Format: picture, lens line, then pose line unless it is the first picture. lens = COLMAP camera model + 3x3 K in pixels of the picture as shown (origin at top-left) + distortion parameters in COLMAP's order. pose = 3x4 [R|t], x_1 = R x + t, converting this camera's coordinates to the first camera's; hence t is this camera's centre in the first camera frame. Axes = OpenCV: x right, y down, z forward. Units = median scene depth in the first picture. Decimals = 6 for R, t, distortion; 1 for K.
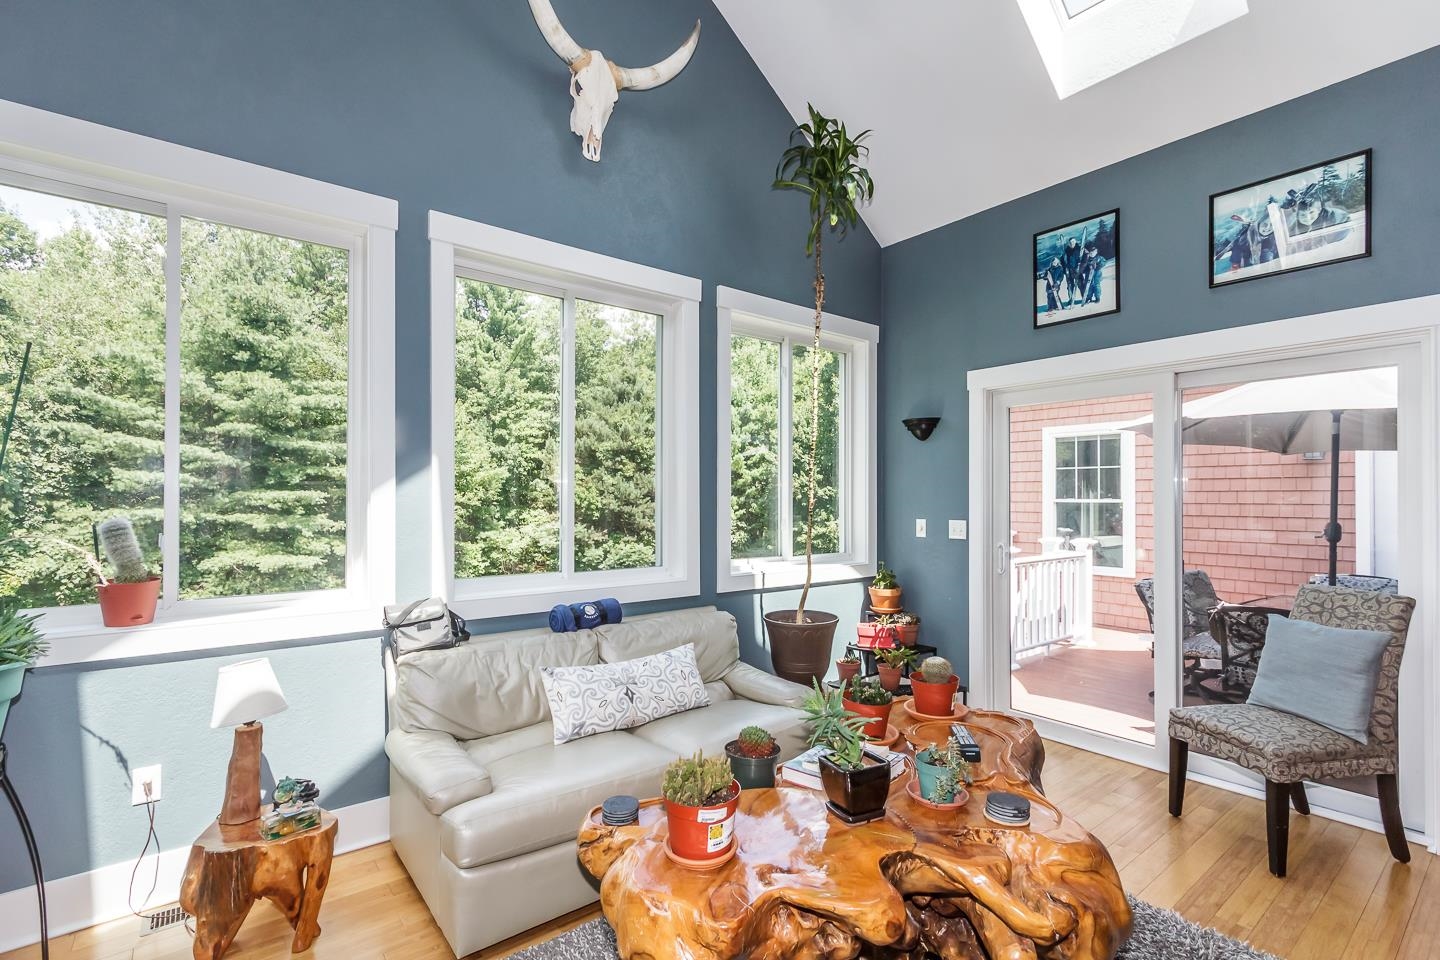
lens RADIAL K [[663.4, 0, 711.7], [0, 663.4, 487.4], [0, 0, 1]] dist [-0.000080, 0.000194]
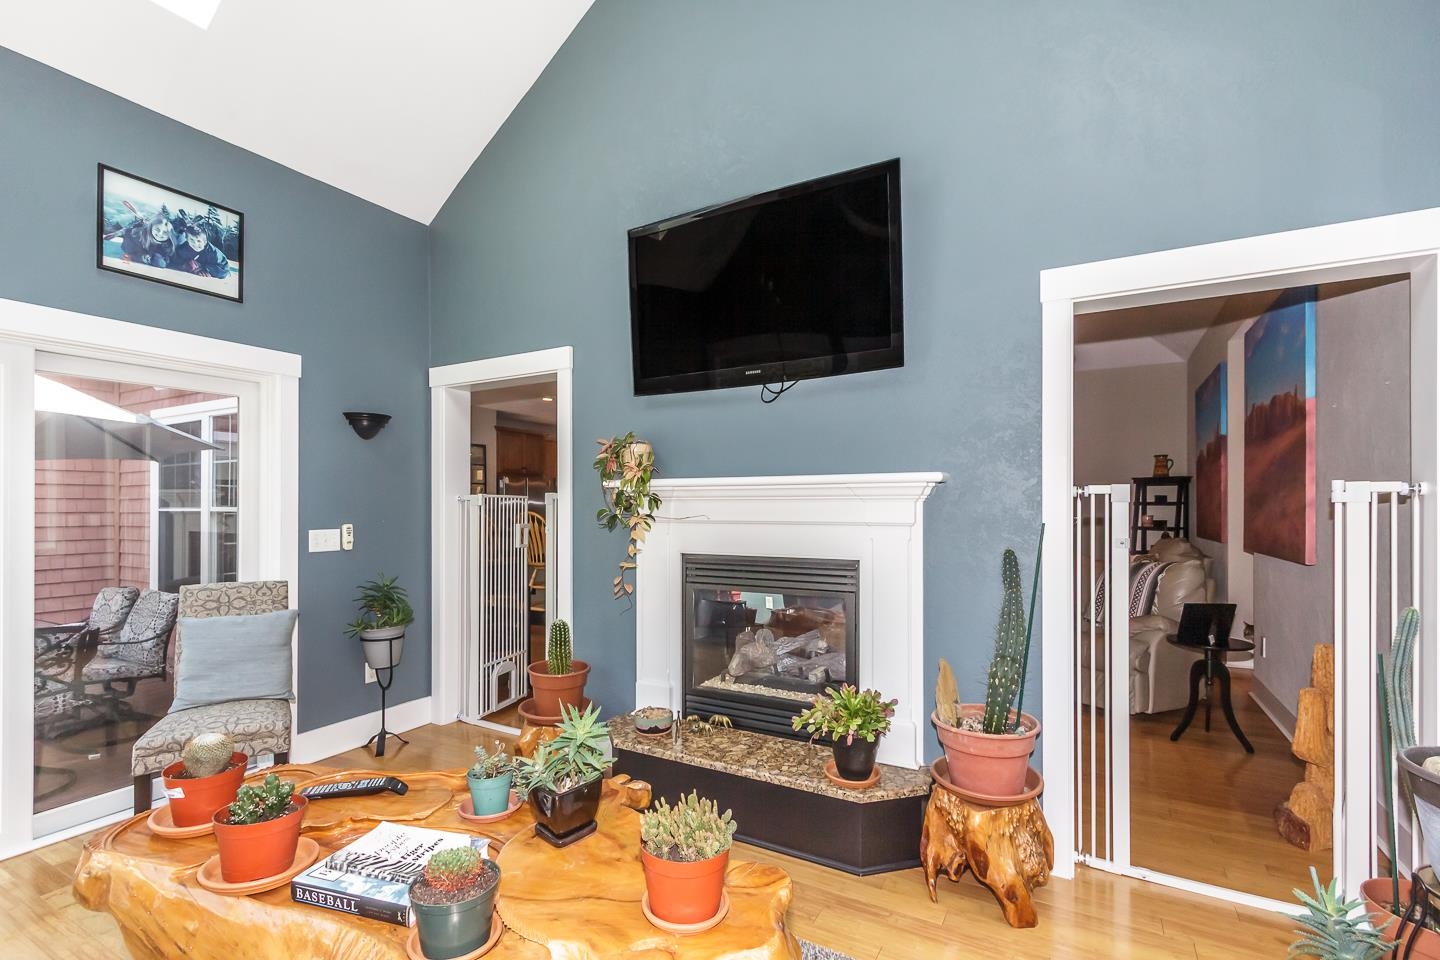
lens RADIAL K [[663.4, 0, 721.7], [0, 663.4, 494.0], [0, 0, 1]] dist [-0.000080, 0.000194]
pose [[-0.384105, 0.006875, 0.923264, -0.450212], [-0.015131, 0.999791, -0.013740, 0.000286], [-0.923166, -0.019248, -0.383920, 0.668817]]
